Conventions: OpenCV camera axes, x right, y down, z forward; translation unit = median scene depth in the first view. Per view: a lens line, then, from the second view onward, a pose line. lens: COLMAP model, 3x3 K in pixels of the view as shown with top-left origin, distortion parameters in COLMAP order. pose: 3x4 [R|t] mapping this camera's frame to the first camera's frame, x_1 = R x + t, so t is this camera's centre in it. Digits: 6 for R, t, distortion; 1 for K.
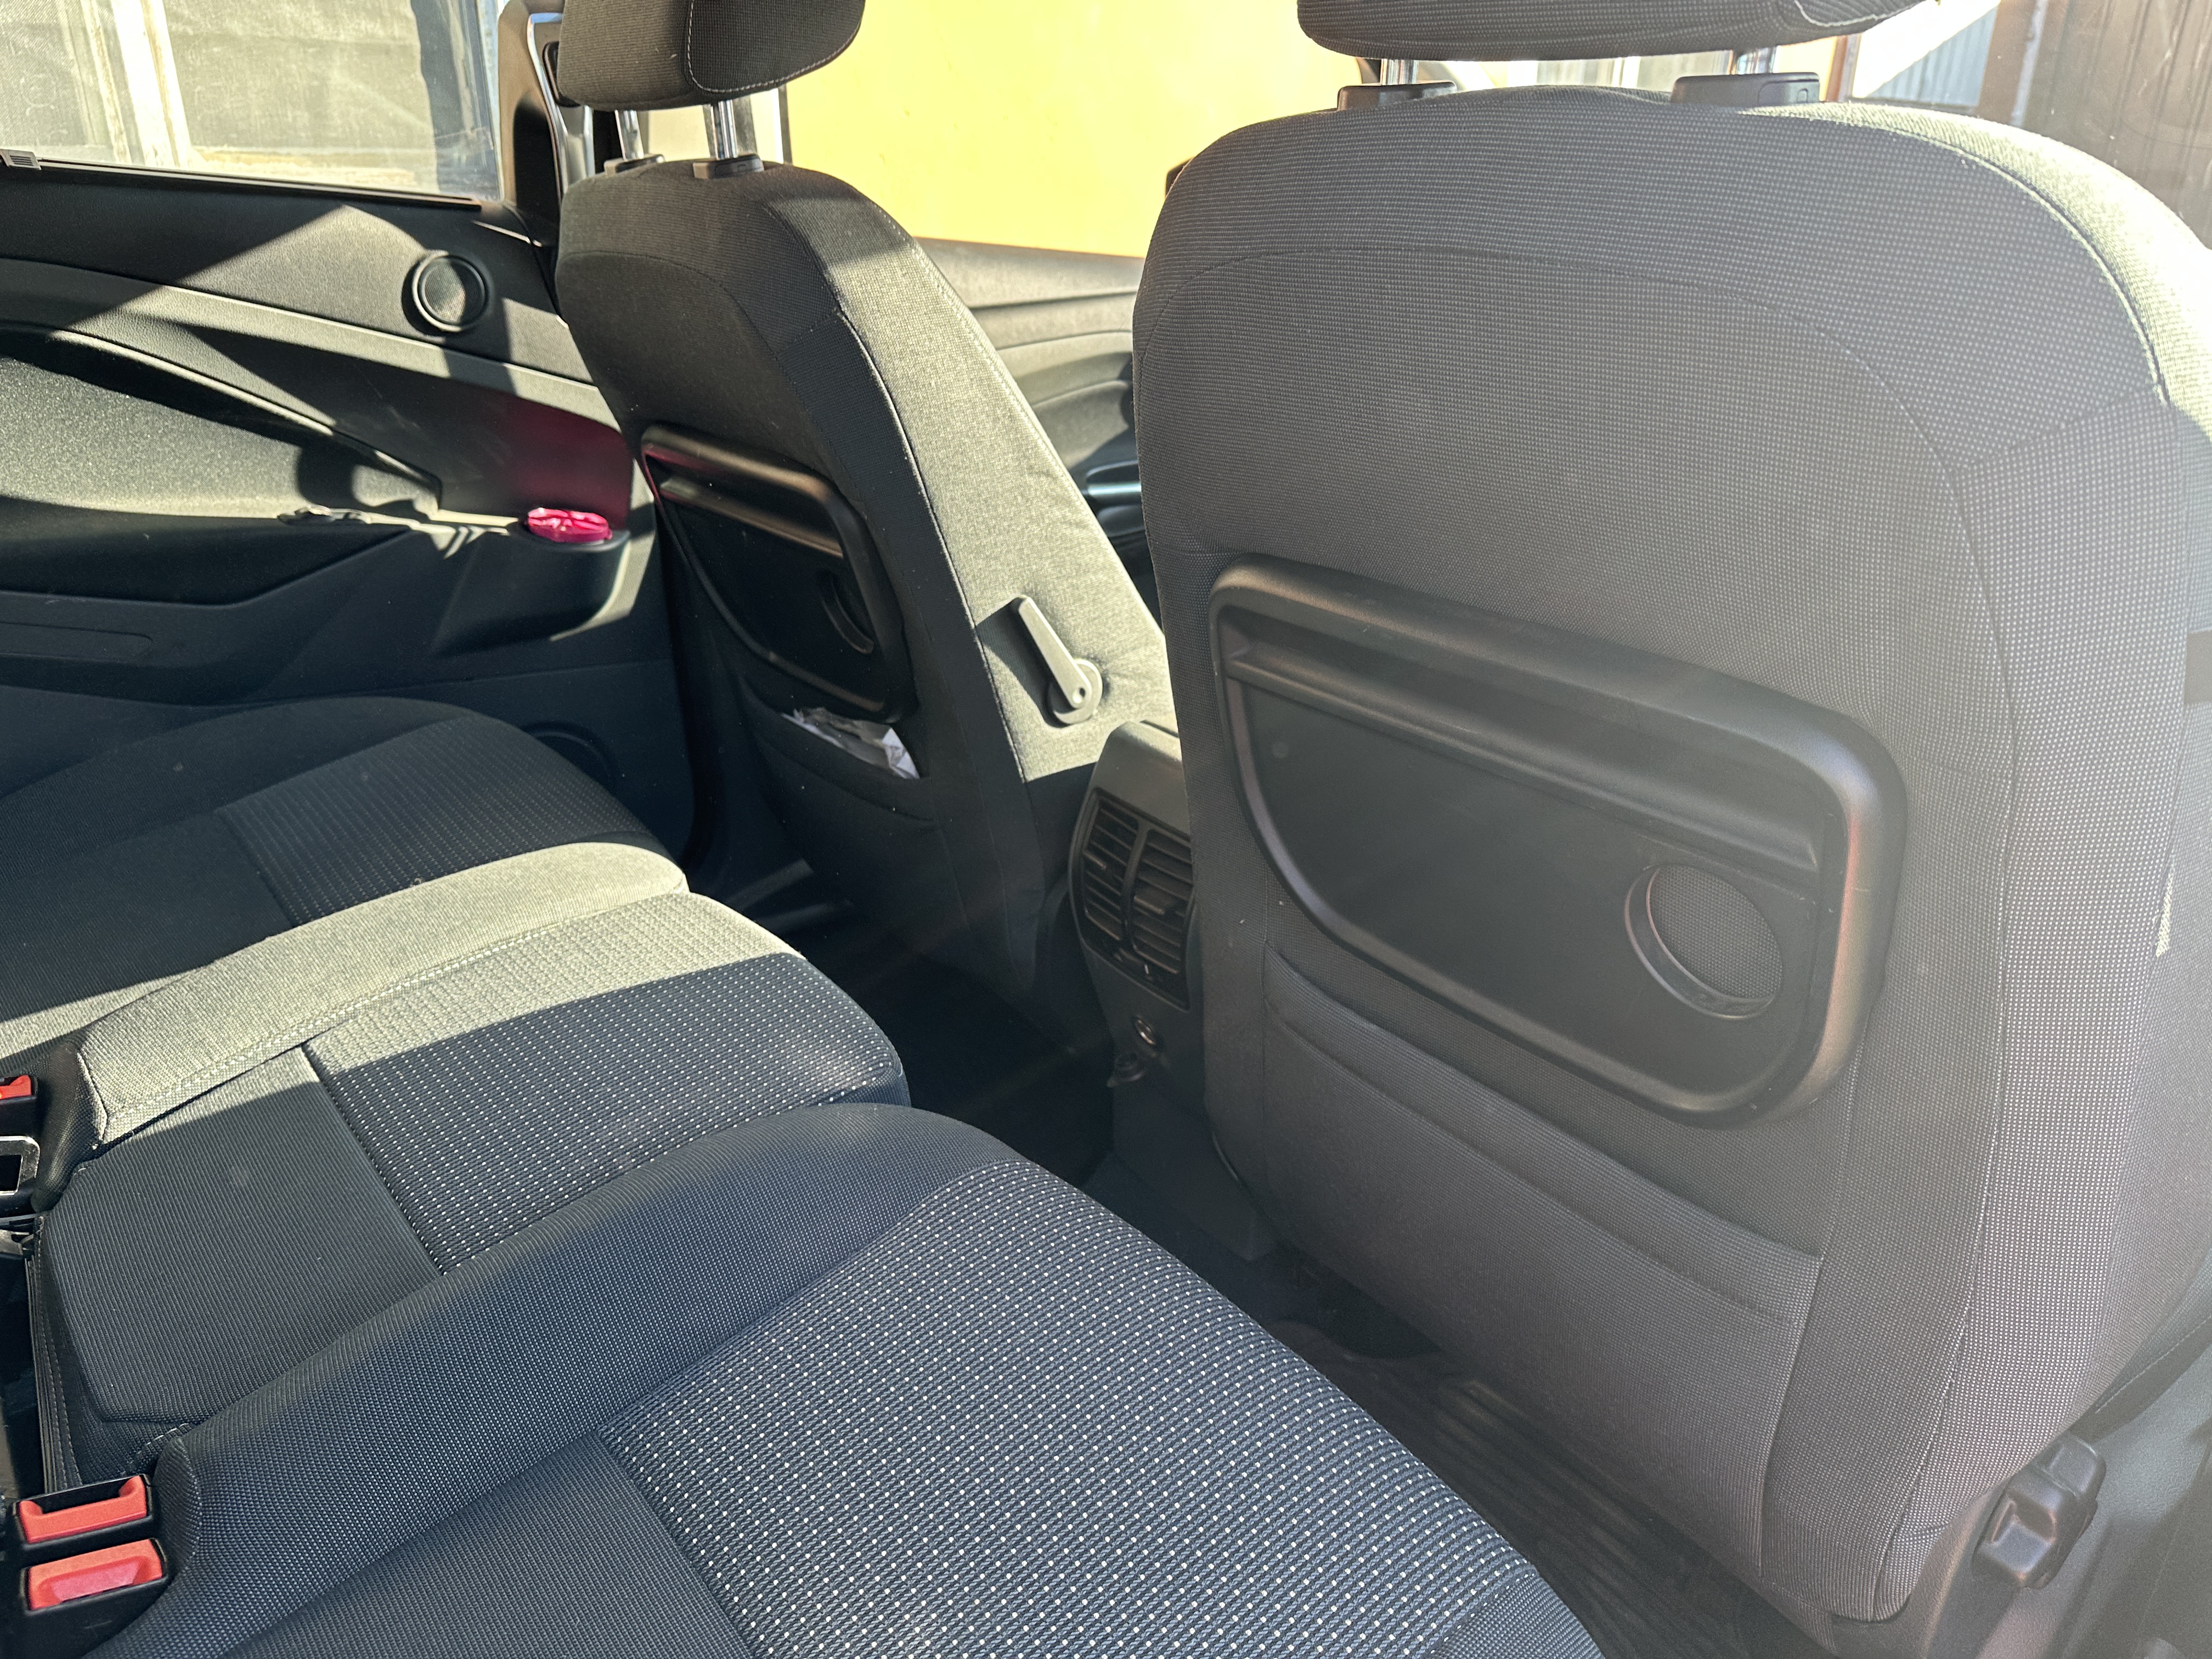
lens RADIAL K [[1601.1, 0, 1102.6], [0, 1601.1, 821.0], [0, 0, 1]] dist [0.063473, -0.079393]
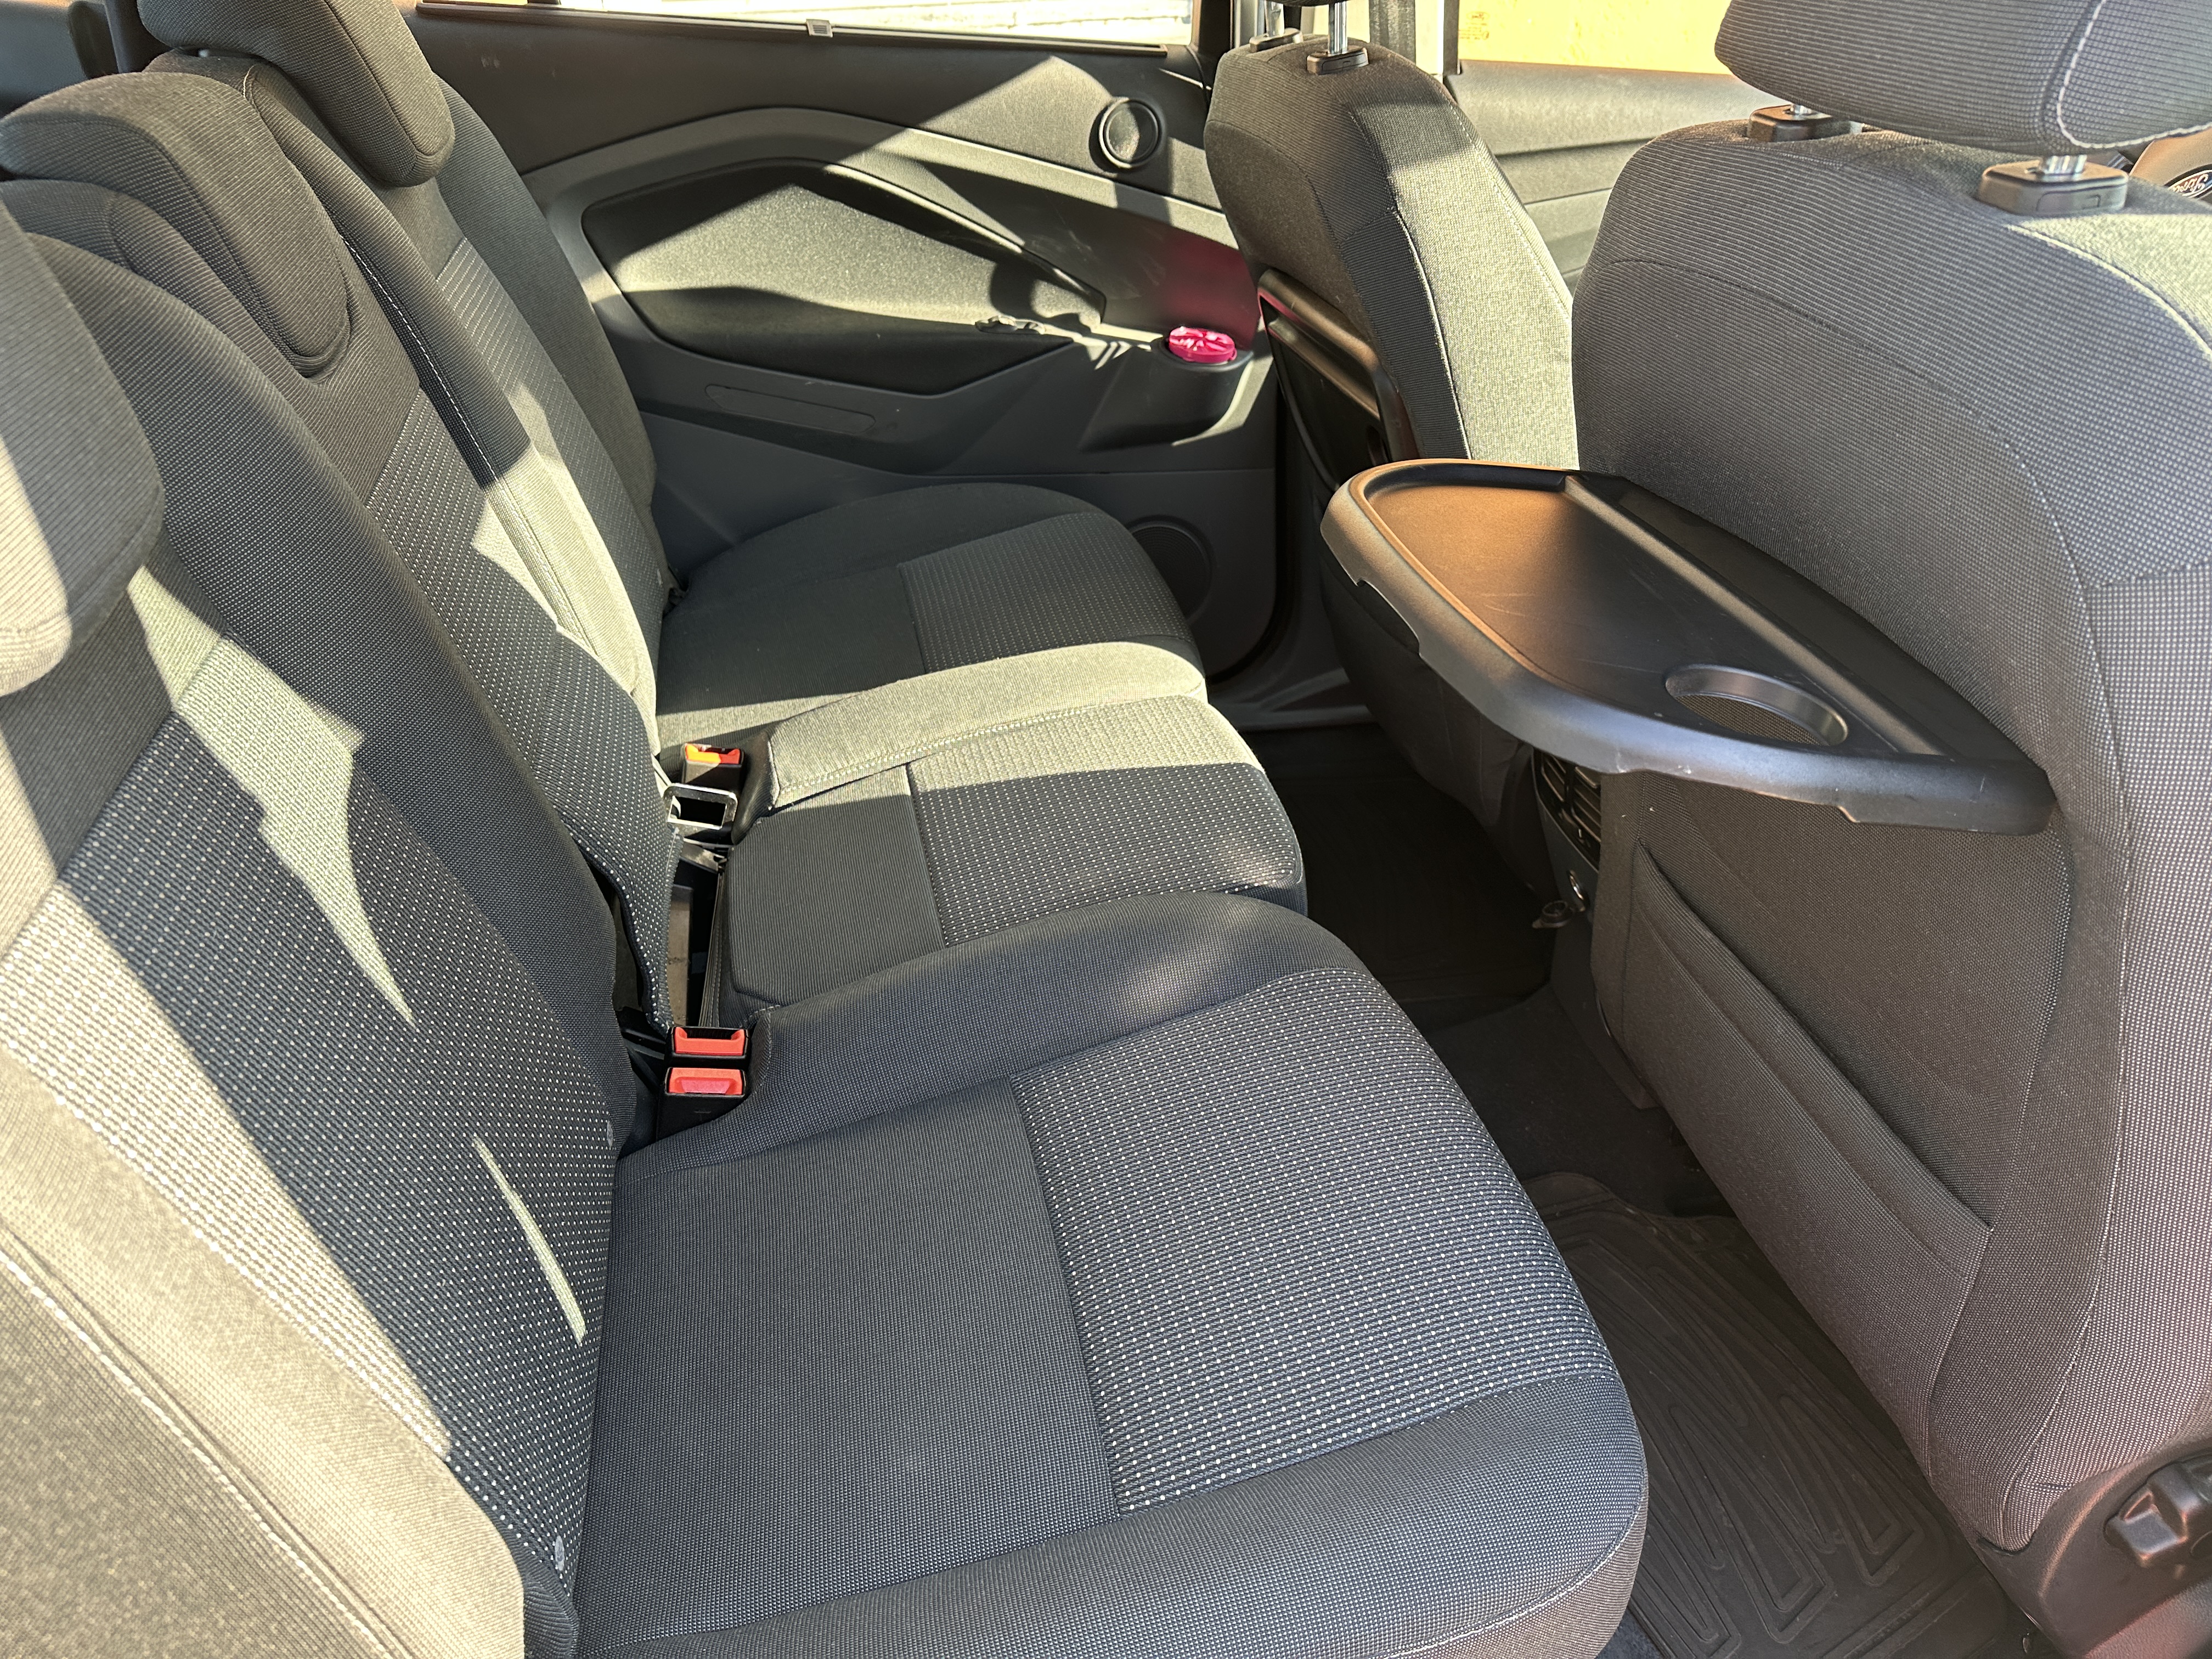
lens RADIAL K [[1562.7, 0, 1106.0], [0, 1562.7, 829.5], [0, 0, 1]] dist [0.130313, -0.101871]
pose [[0.905898, 0.203919, -0.371168, 0.124089], [-0.144821, 0.972766, 0.180976, -0.055291], [0.397964, -0.110194, 0.910759, -0.113624]]
